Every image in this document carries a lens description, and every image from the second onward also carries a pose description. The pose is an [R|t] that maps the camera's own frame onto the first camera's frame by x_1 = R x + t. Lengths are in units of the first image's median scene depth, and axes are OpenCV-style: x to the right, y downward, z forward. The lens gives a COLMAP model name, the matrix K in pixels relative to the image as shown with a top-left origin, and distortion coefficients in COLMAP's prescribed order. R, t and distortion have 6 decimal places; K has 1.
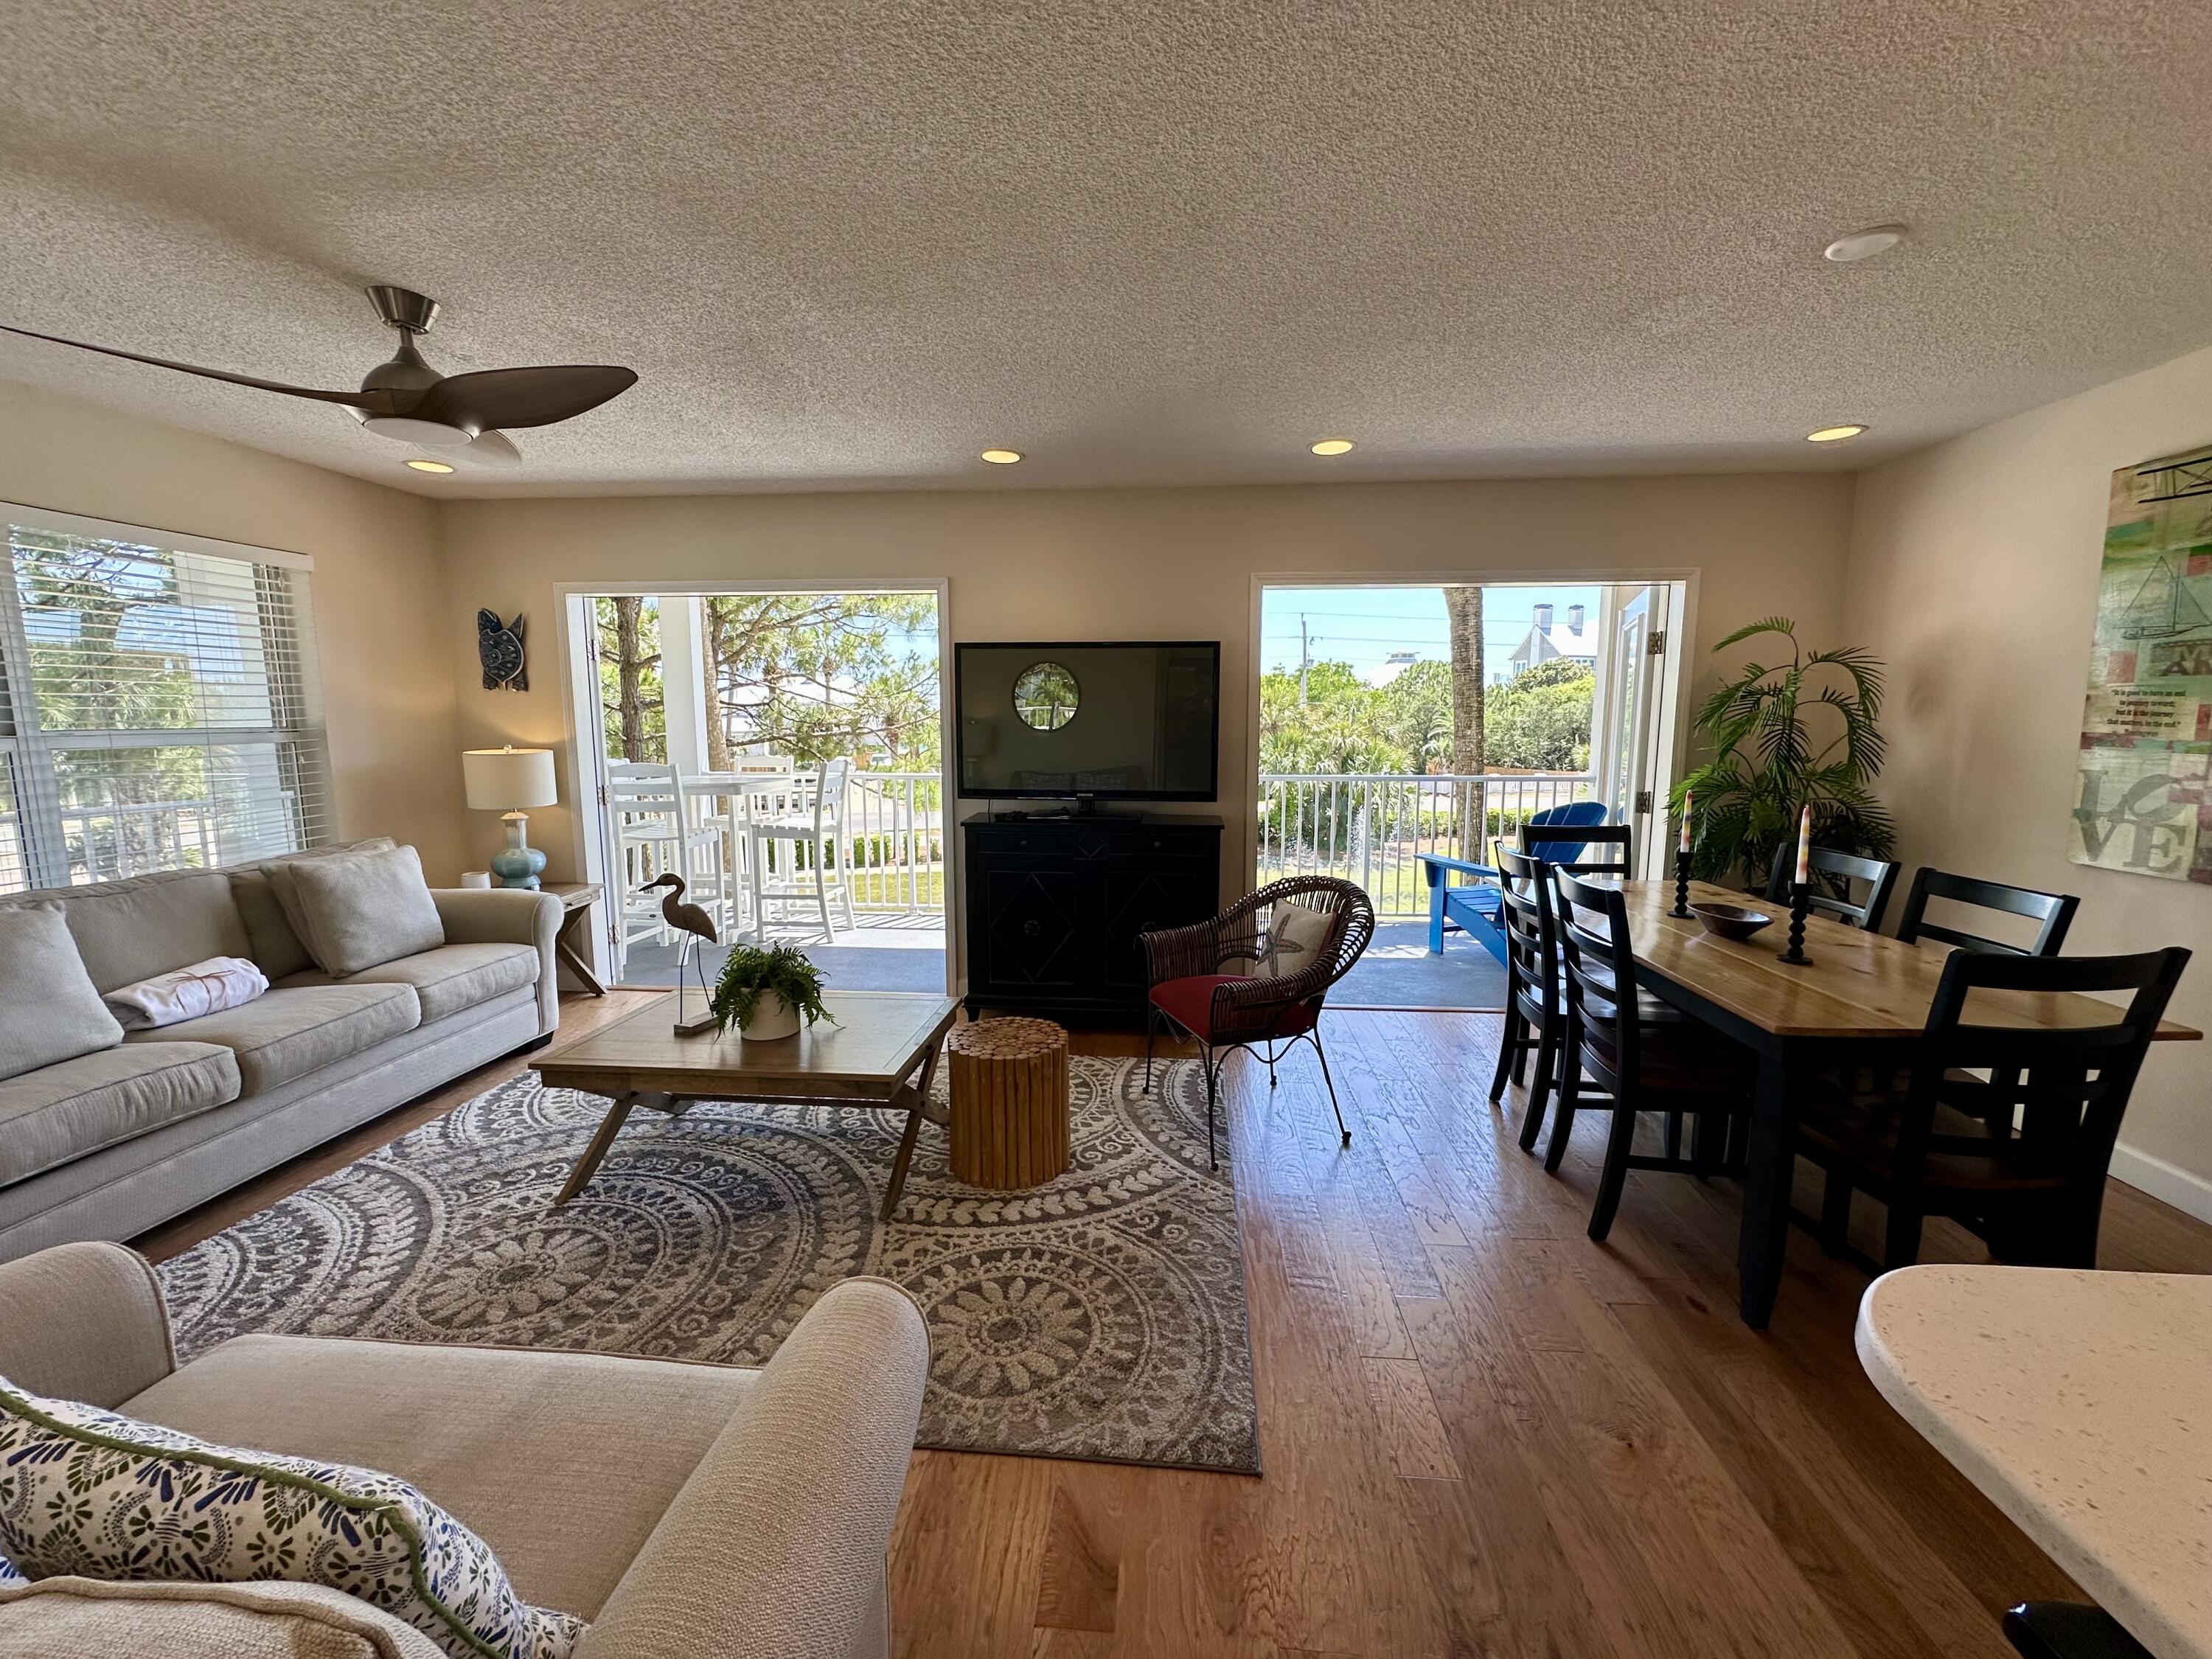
lens RADIAL K [[887.8, 0, 1105.3], [0, 887.8, 831.4], [0, 0, 1]] dist [-0.000063, -0.000088]
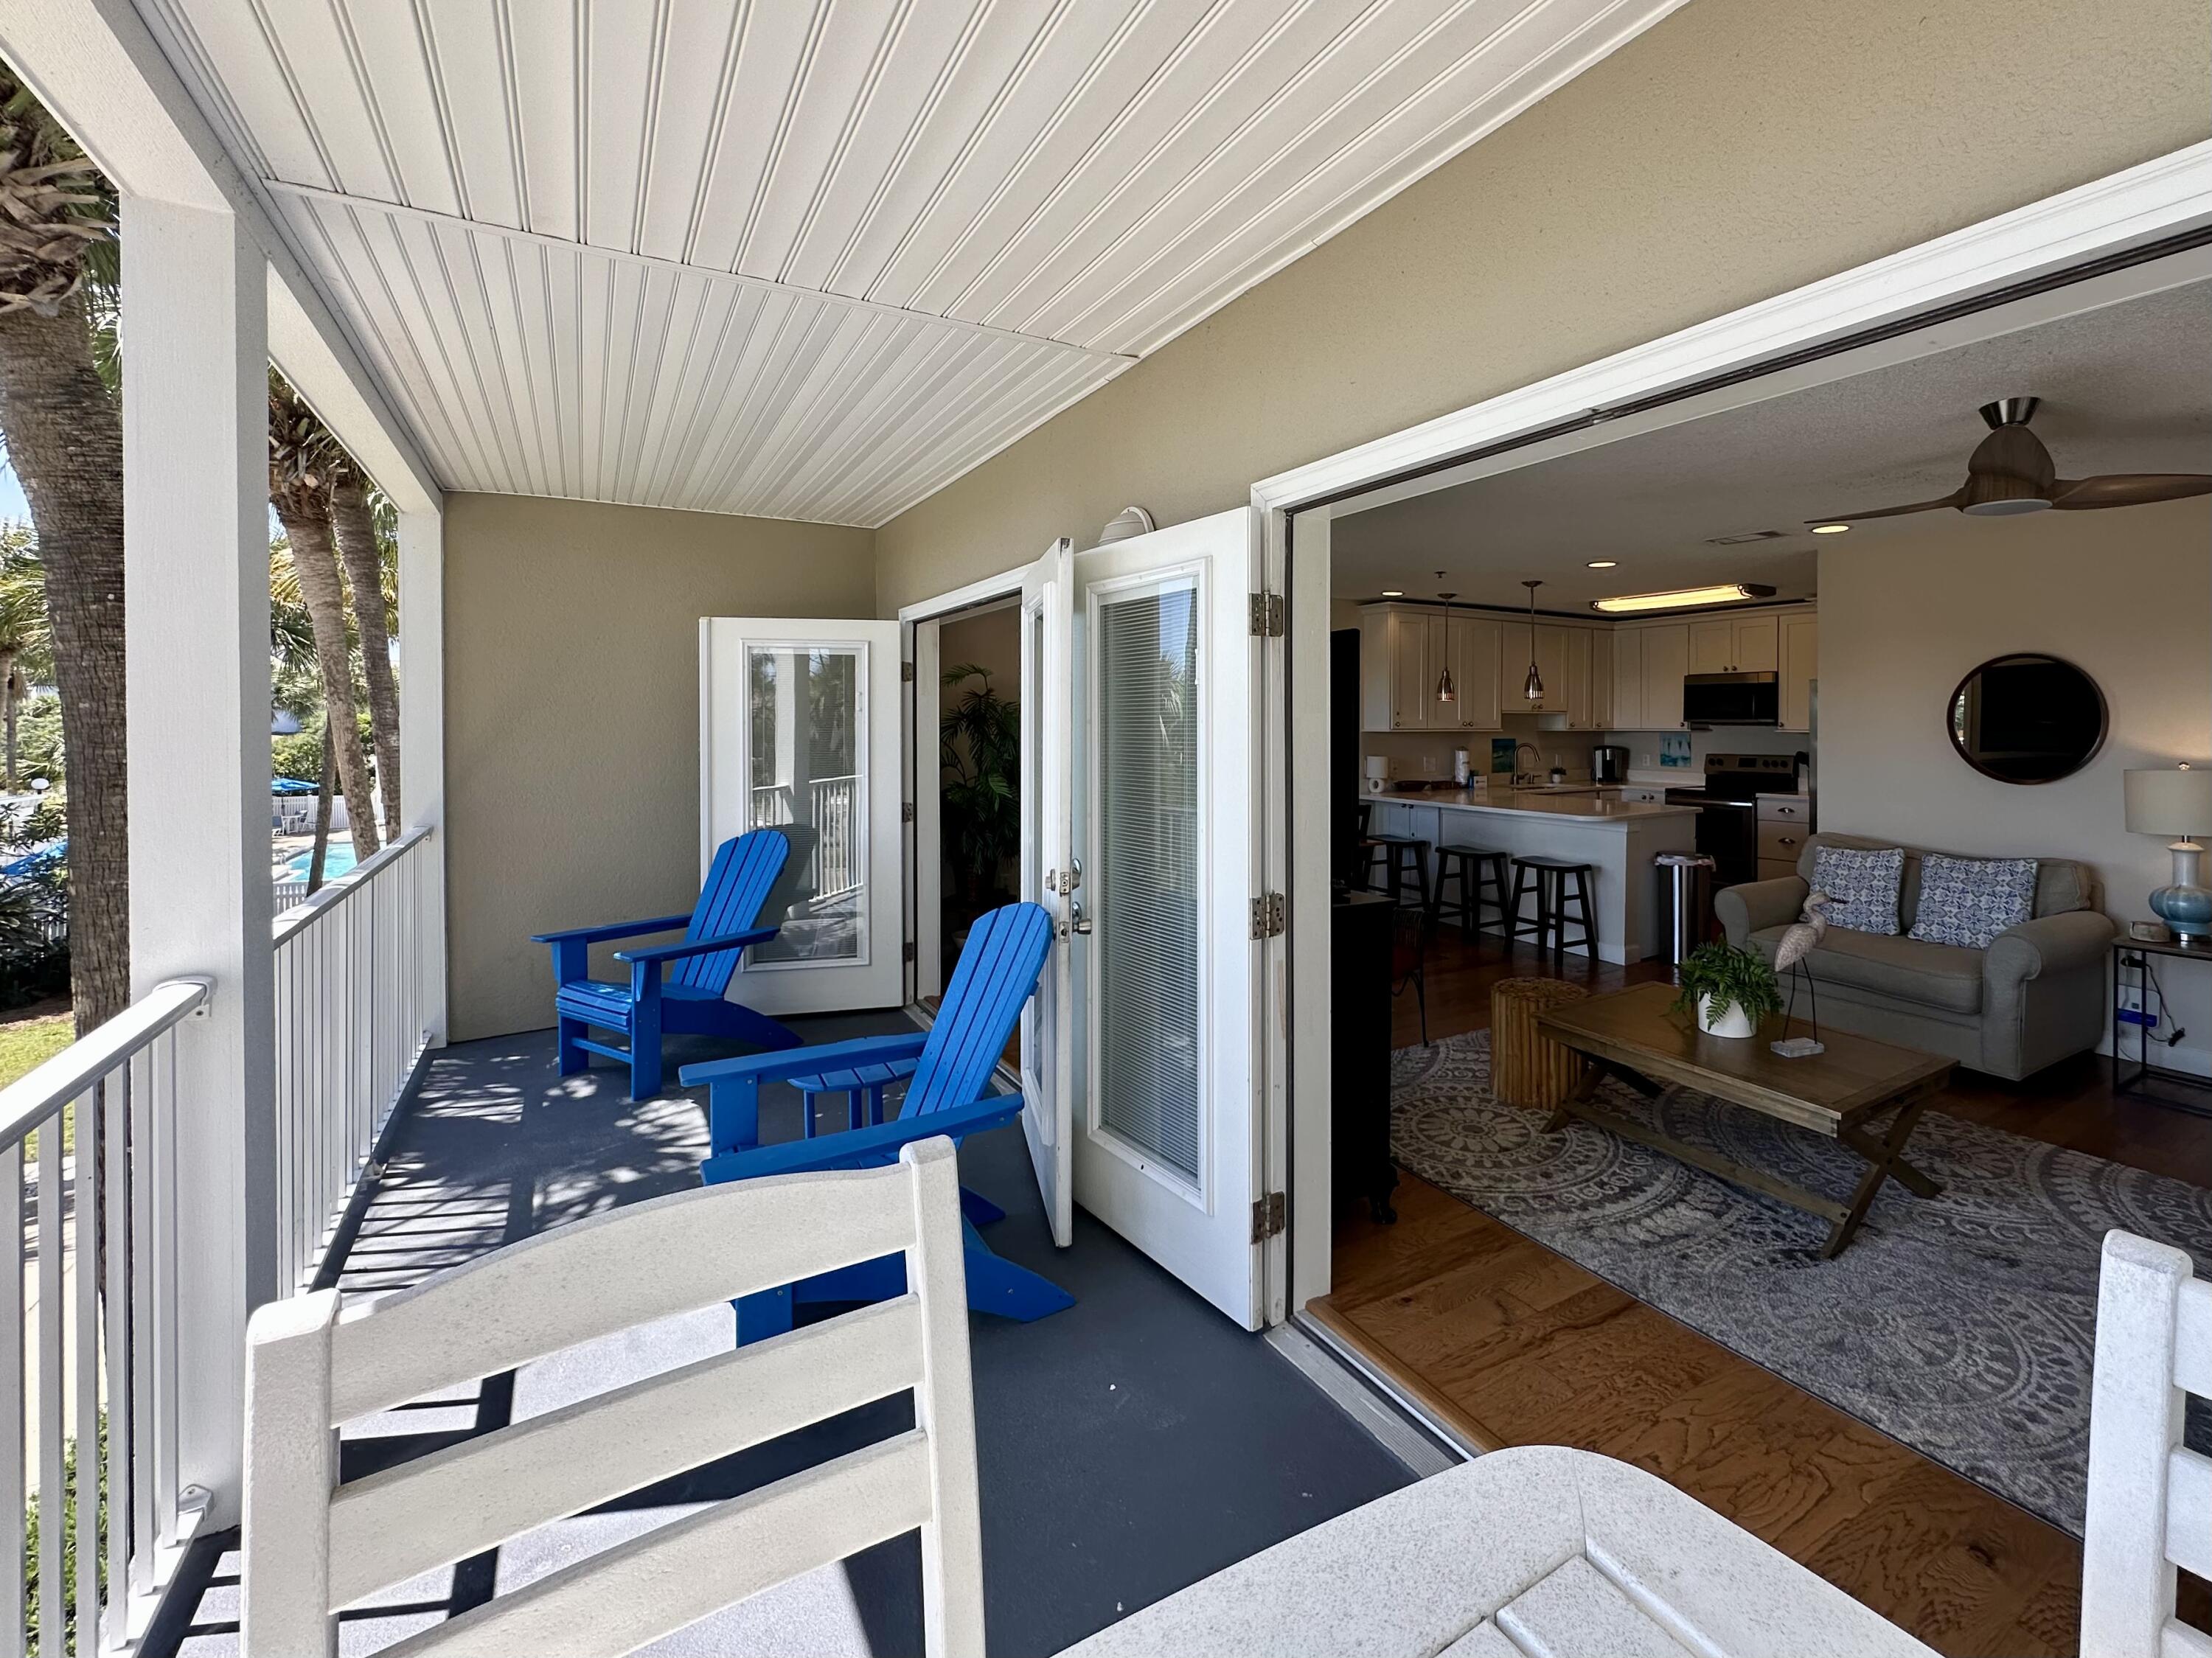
lens RADIAL K [[988.6, 0, 1245.5], [0, 988.6, 726.3], [0, 0, 1]] dist [-0.002843, 0.000747]
pose [[-0.616482, -0.003364, 0.787362, -1.022209], [0.101384, 0.991327, 0.083617, -0.321750], [-0.780814, 0.131374, -0.610795, 2.282051]]
